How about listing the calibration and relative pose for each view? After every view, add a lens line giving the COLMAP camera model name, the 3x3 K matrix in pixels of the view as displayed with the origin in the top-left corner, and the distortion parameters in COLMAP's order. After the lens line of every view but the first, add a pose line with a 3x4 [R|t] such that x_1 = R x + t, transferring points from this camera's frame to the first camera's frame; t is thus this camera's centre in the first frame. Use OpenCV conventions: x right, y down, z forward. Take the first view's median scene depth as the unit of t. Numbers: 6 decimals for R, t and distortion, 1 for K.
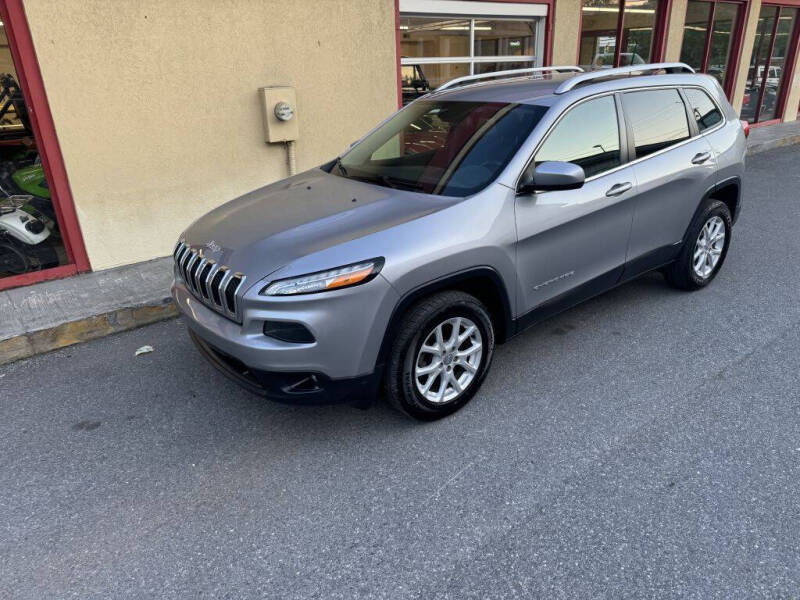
lens RADIAL K [[563.1, 0, 403.6], [0, 563.1, 302.2], [0, 0, 1]] dist [0.038018, -0.042166]
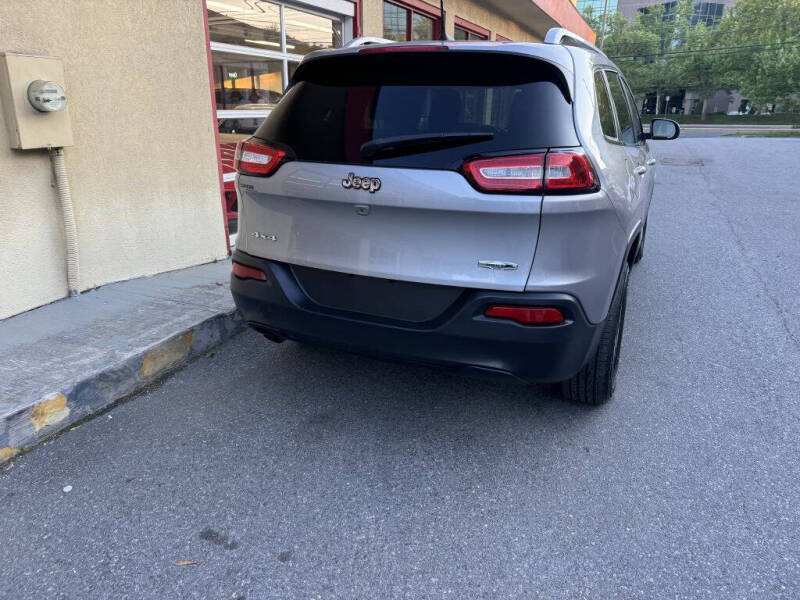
lens RADIAL K [[563.1, 0, 405.8], [0, 563.1, 296.5], [0, 0, 1]] dist [0.038018, -0.042166]
pose [[0.873382, -0.117827, 0.472568, -0.215208], [0.150194, 0.988164, -0.031199, -0.072519], [-0.463299, 0.098226, 0.880742, 0.391466]]
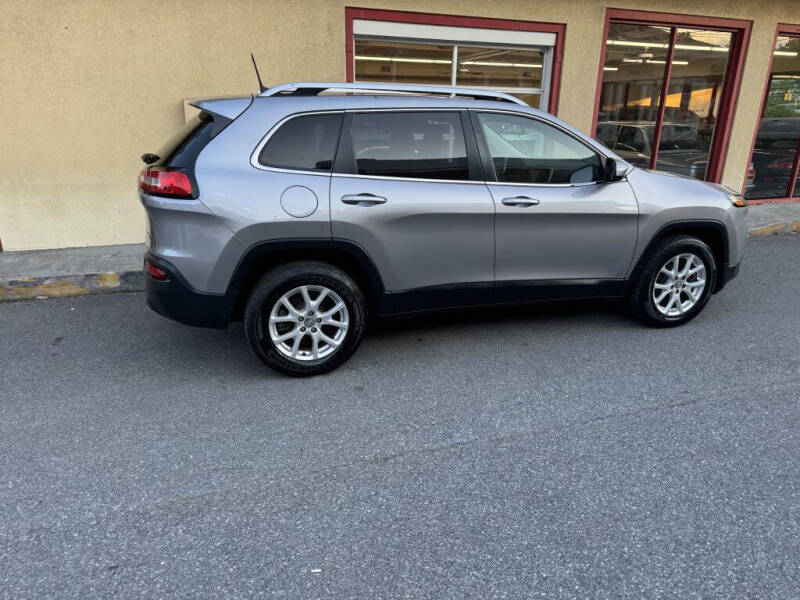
lens RADIAL K [[563.1, 0, 404.7], [0, 563.1, 301.4], [0, 0, 1]] dist [0.038018, -0.042166]
pose [[0.949635, 0.146572, -0.276964, 0.531702], [-0.163578, 0.985751, -0.039196, -0.043607], [0.267273, 0.082527, 0.960080, 0.159323]]
